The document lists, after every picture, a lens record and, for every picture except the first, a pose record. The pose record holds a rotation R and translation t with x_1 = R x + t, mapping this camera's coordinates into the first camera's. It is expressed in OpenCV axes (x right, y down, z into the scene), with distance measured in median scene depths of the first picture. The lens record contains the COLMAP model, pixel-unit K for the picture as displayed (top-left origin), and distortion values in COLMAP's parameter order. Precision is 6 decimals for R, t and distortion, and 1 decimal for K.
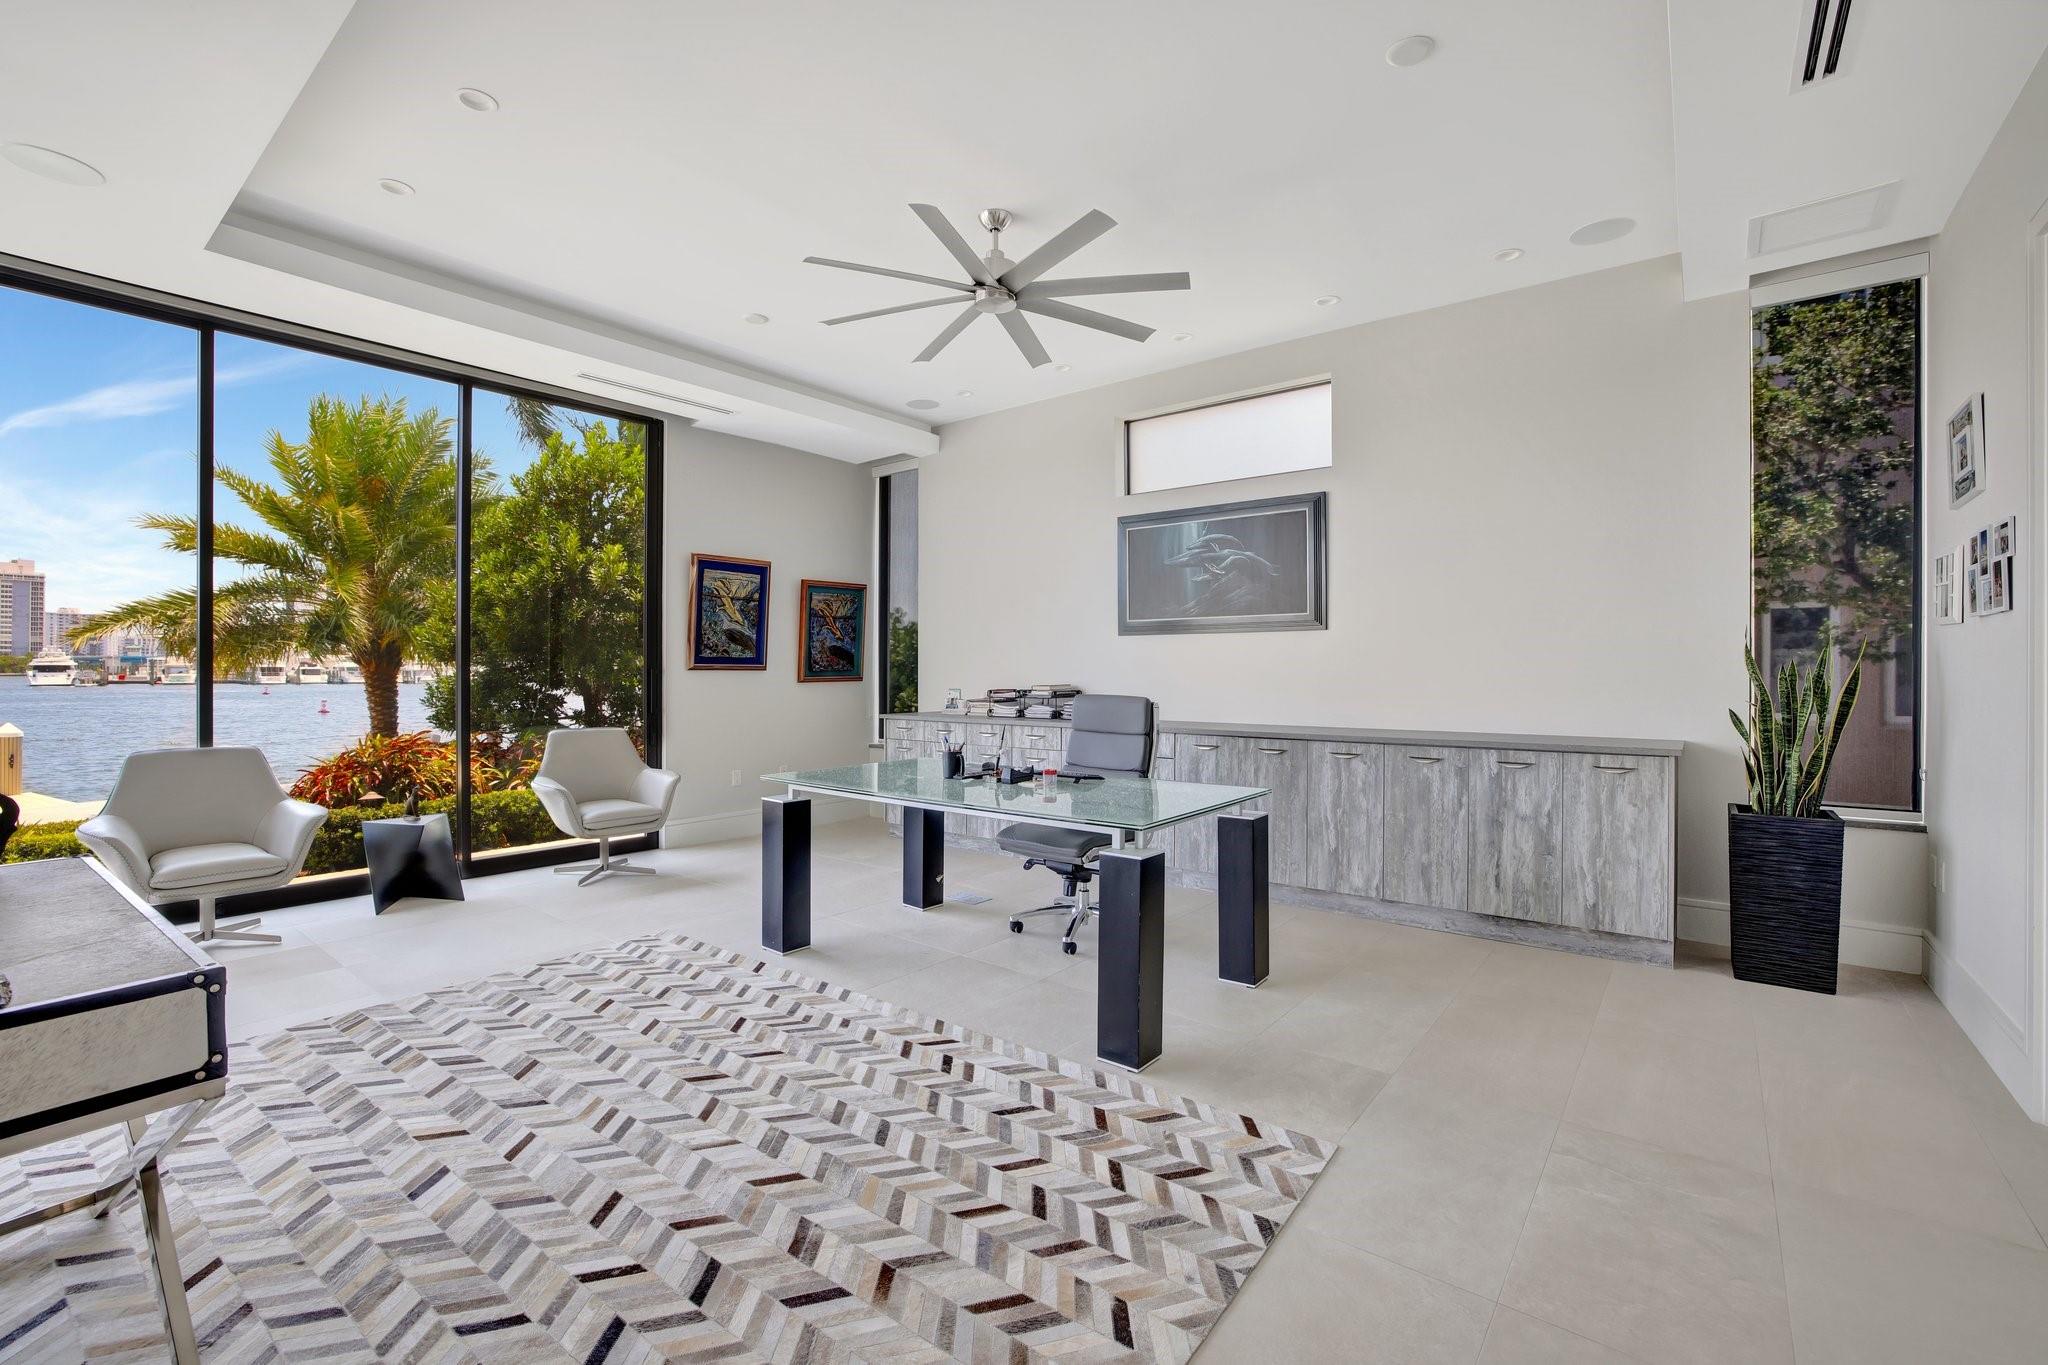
lens RADIAL K [[881.6, 0, 1009.5], [0, 881.6, 675.2], [0, 0, 1]] dist [-0.059859, 0.025225]
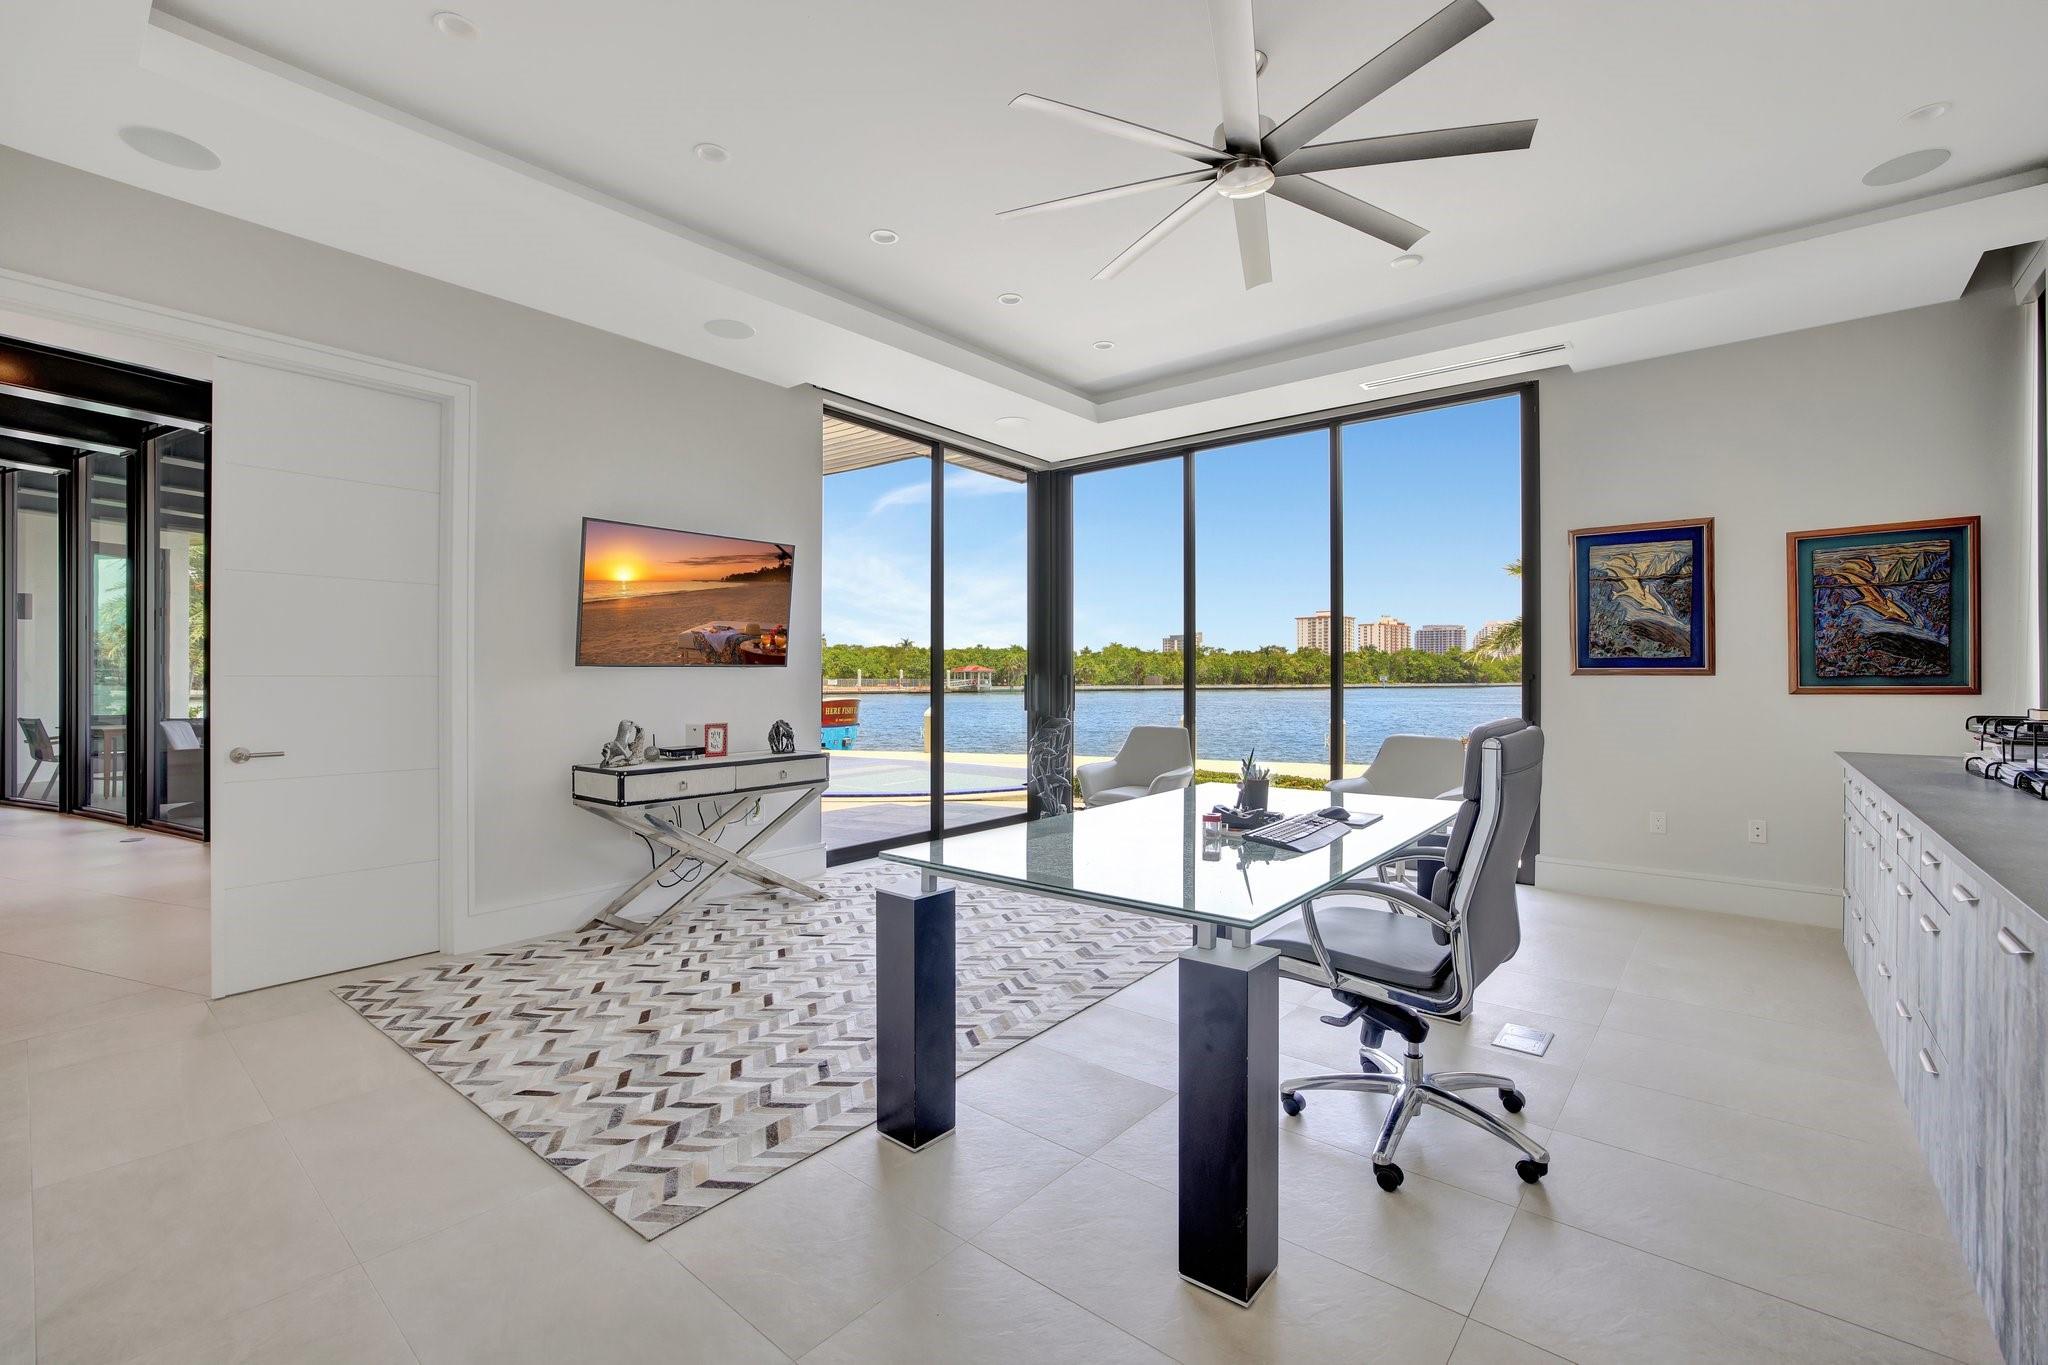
lens RADIAL K [[881.6, 0, 1009.5], [0, 881.6, 675.2], [0, 0, 1]] dist [-0.059859, 0.025225]
pose [[-0.023864, -0.002384, -0.999712, 1.167674], [-0.006227, 0.999978, -0.002236, -0.002060], [0.999696, 0.006172, -0.023878, 1.323541]]
